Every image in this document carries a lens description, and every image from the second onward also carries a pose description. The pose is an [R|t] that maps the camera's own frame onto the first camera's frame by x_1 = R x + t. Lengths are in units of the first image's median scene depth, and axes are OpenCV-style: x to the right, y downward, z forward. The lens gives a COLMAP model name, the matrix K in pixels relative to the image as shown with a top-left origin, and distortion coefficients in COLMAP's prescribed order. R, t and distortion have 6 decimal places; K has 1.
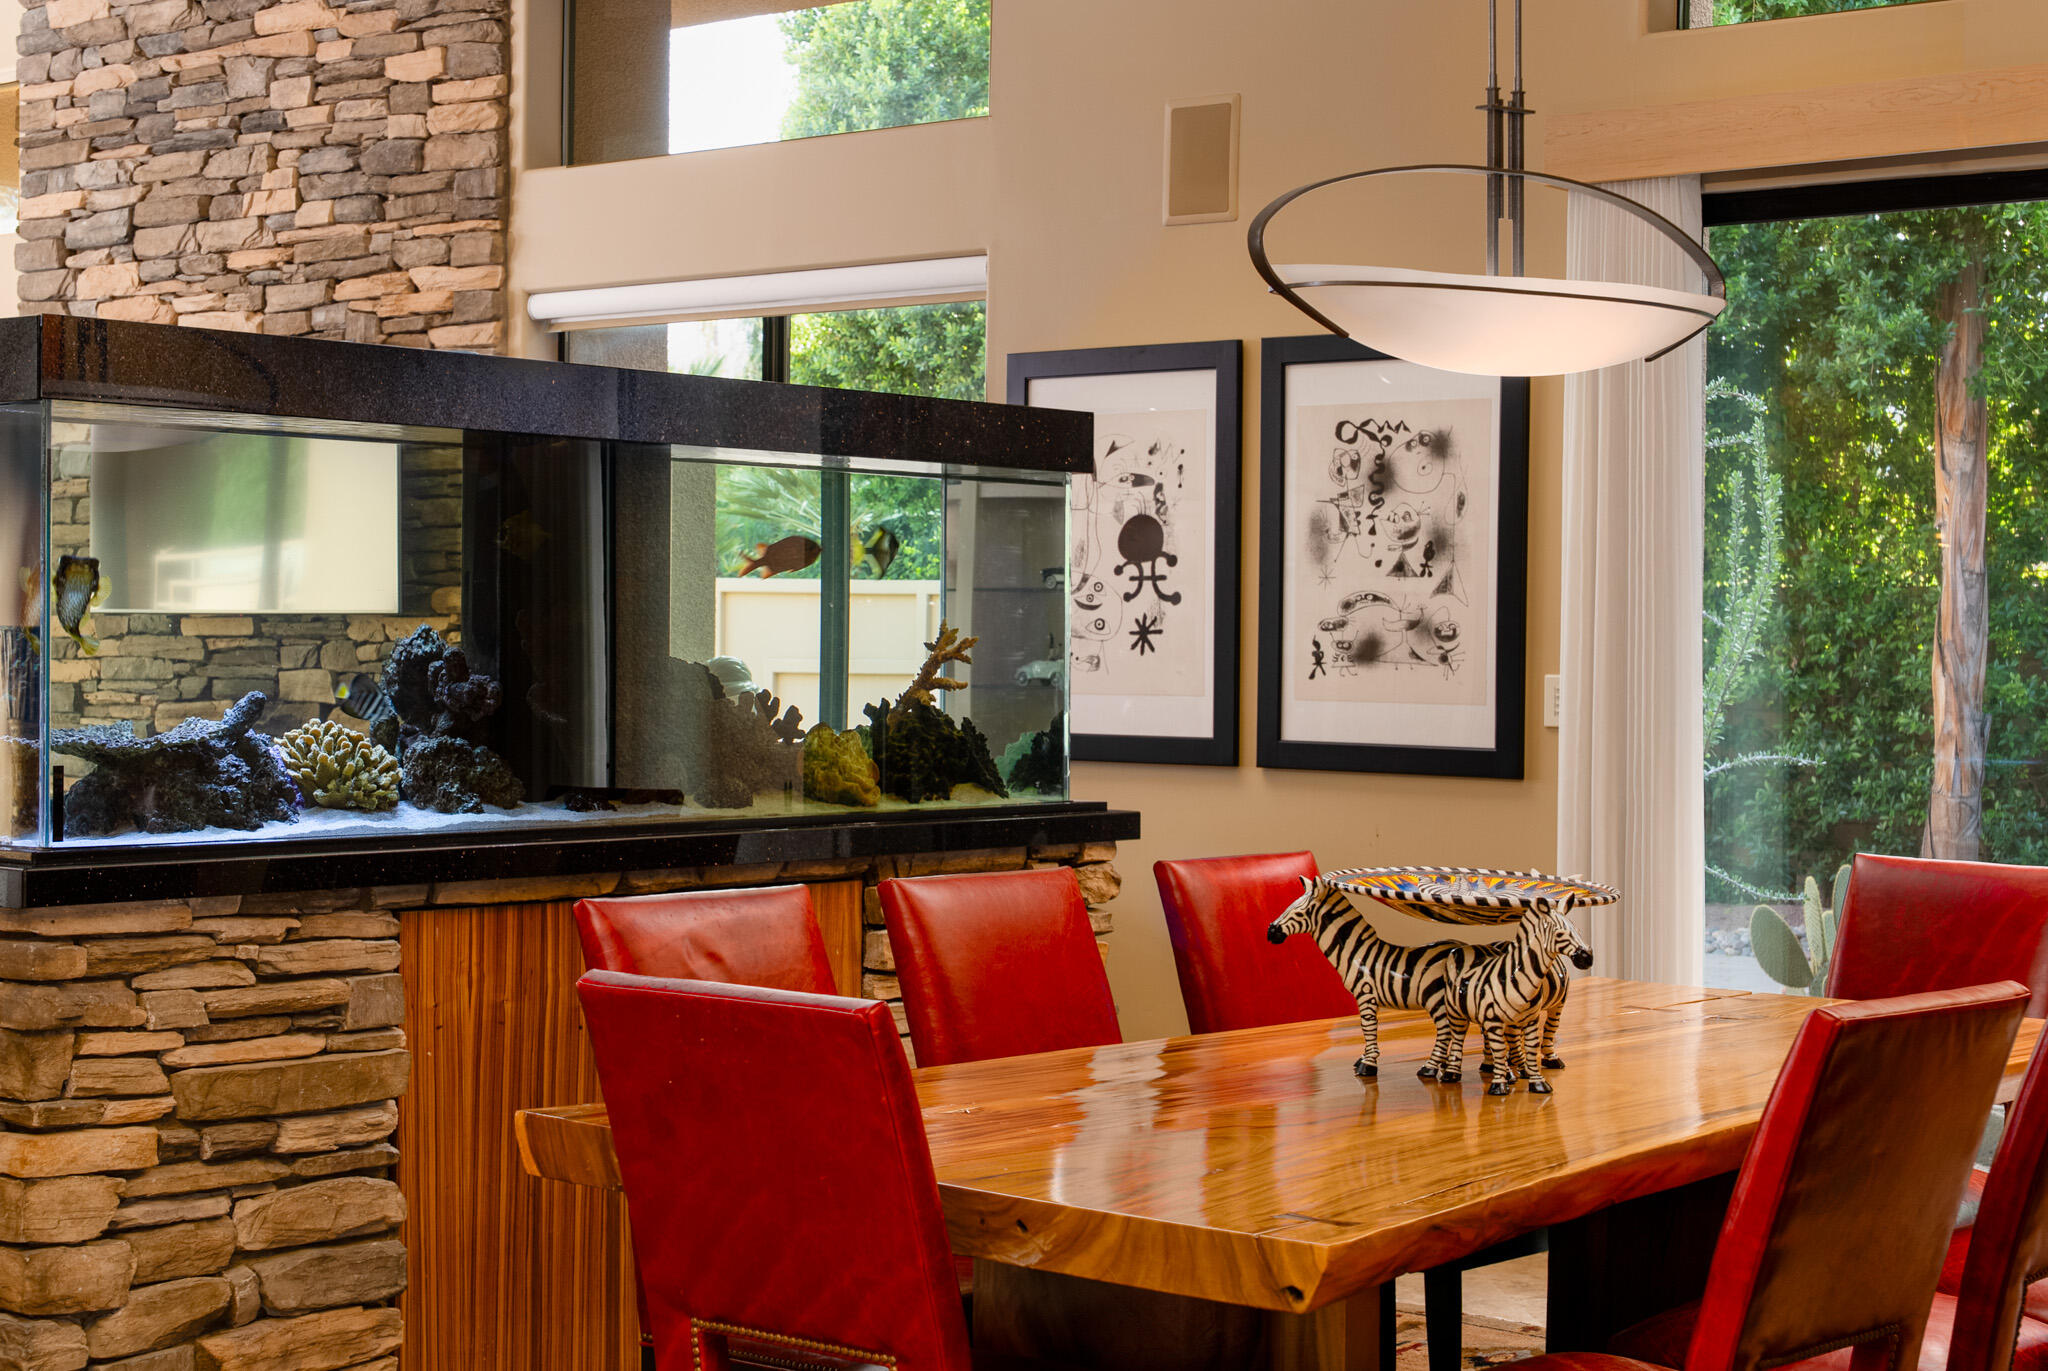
lens RADIAL K [[3376.9, 0, 1024.0], [0, 3376.9, 685.5], [0, 0, 1]] dist [0.016255, -0.004810]
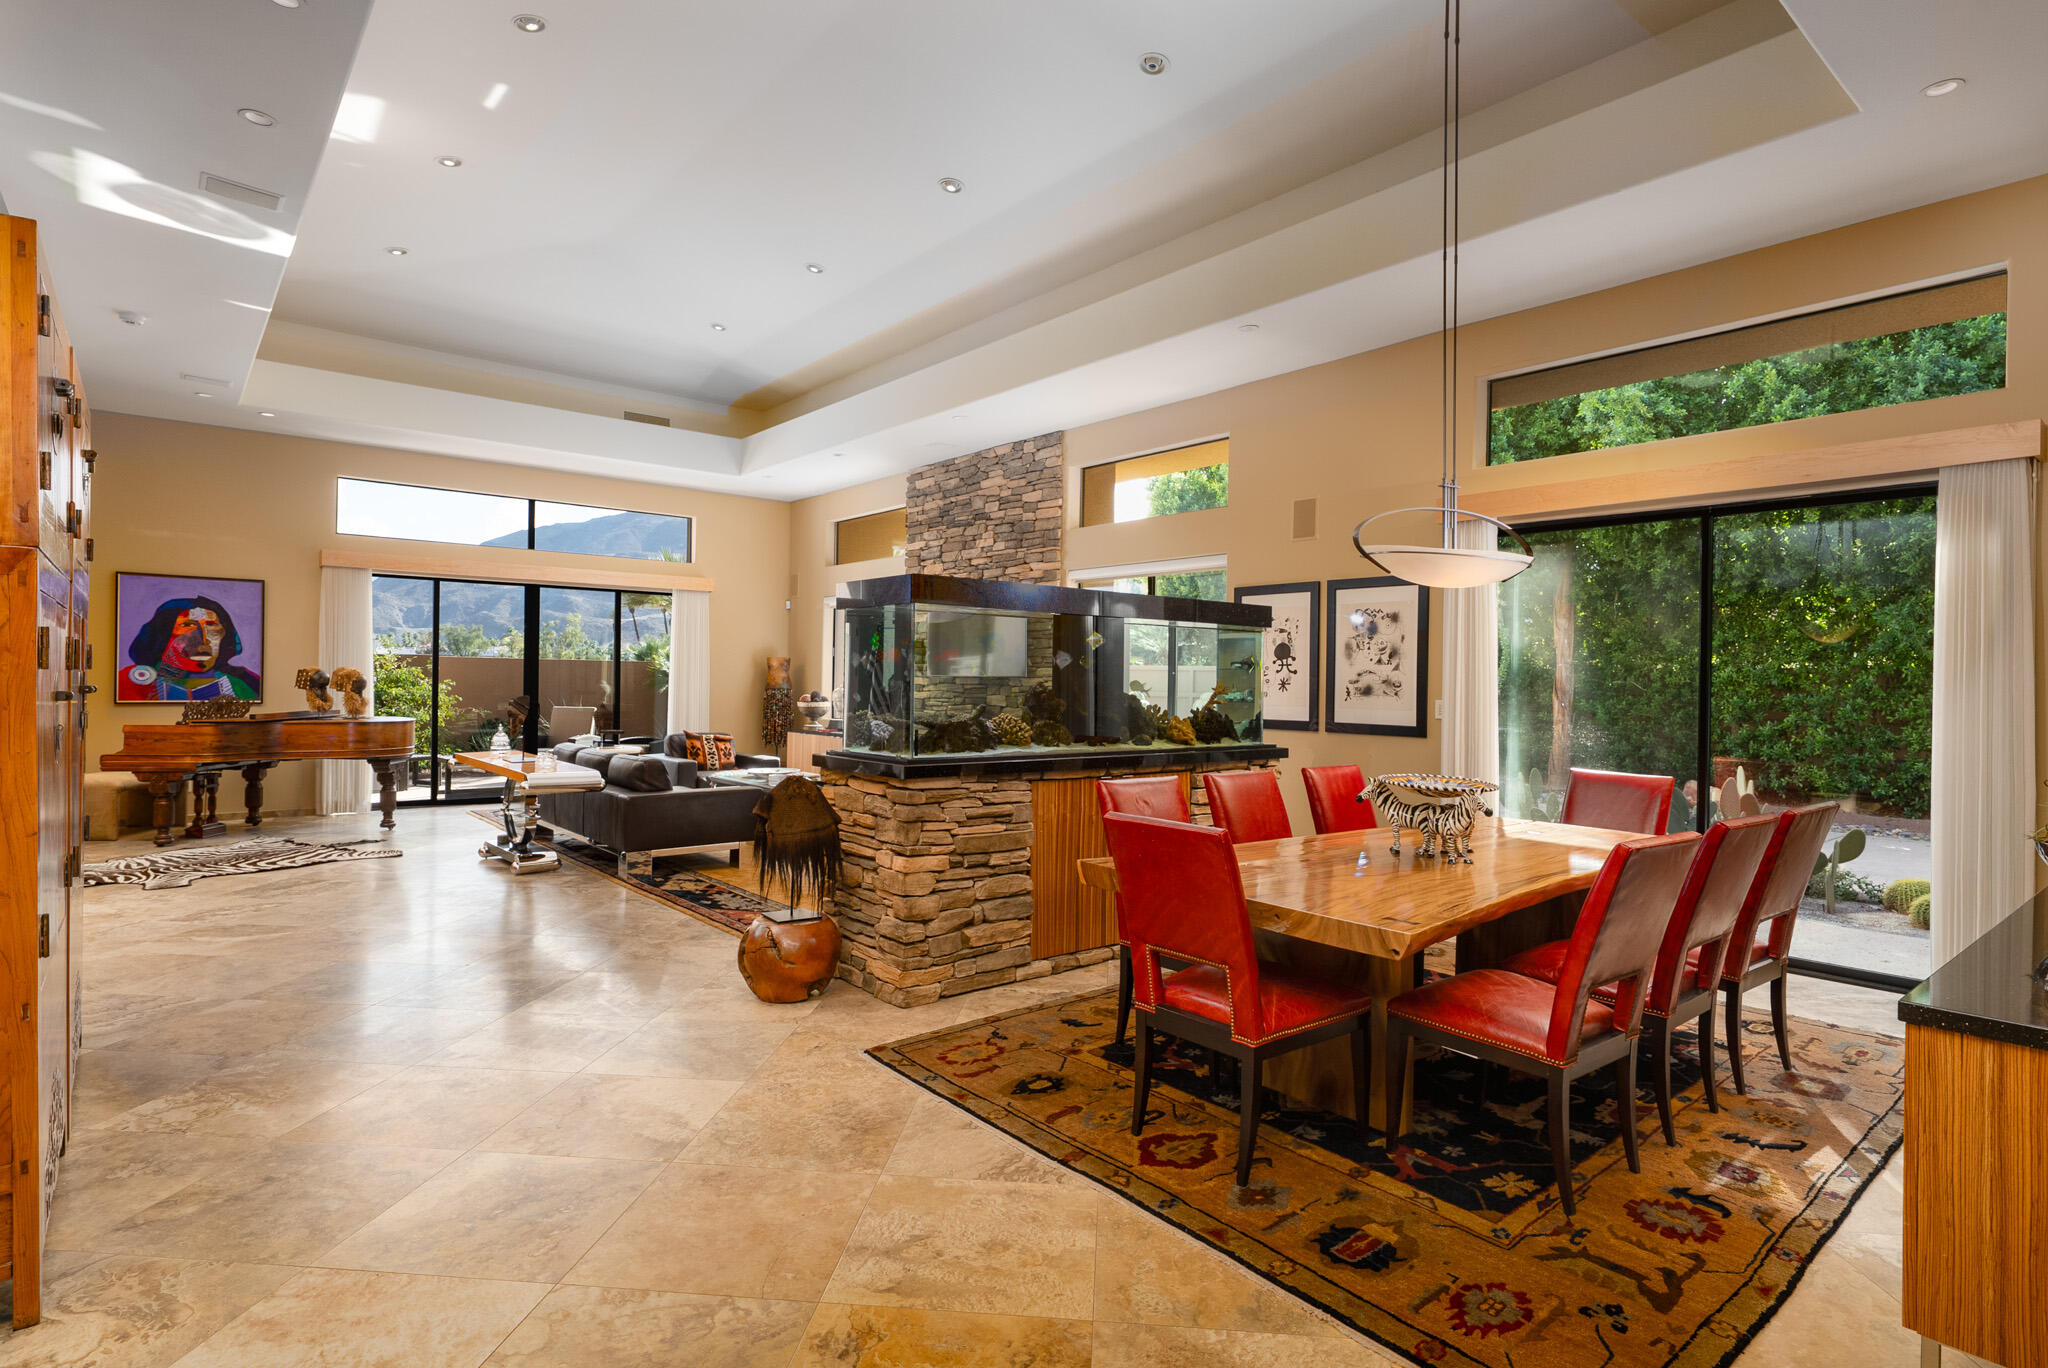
lens RADIAL K [[1047.9, 0, 1024.0], [0, 1047.9, 684.0], [0, 0, 1]] dist [-0.000054, -0.000007]
pose [[0.984321, 0.003190, -0.176359, -0.033170], [-0.005707, 0.999889, -0.013764, -0.003043], [0.176295, 0.014554, 0.984230, 0.118868]]
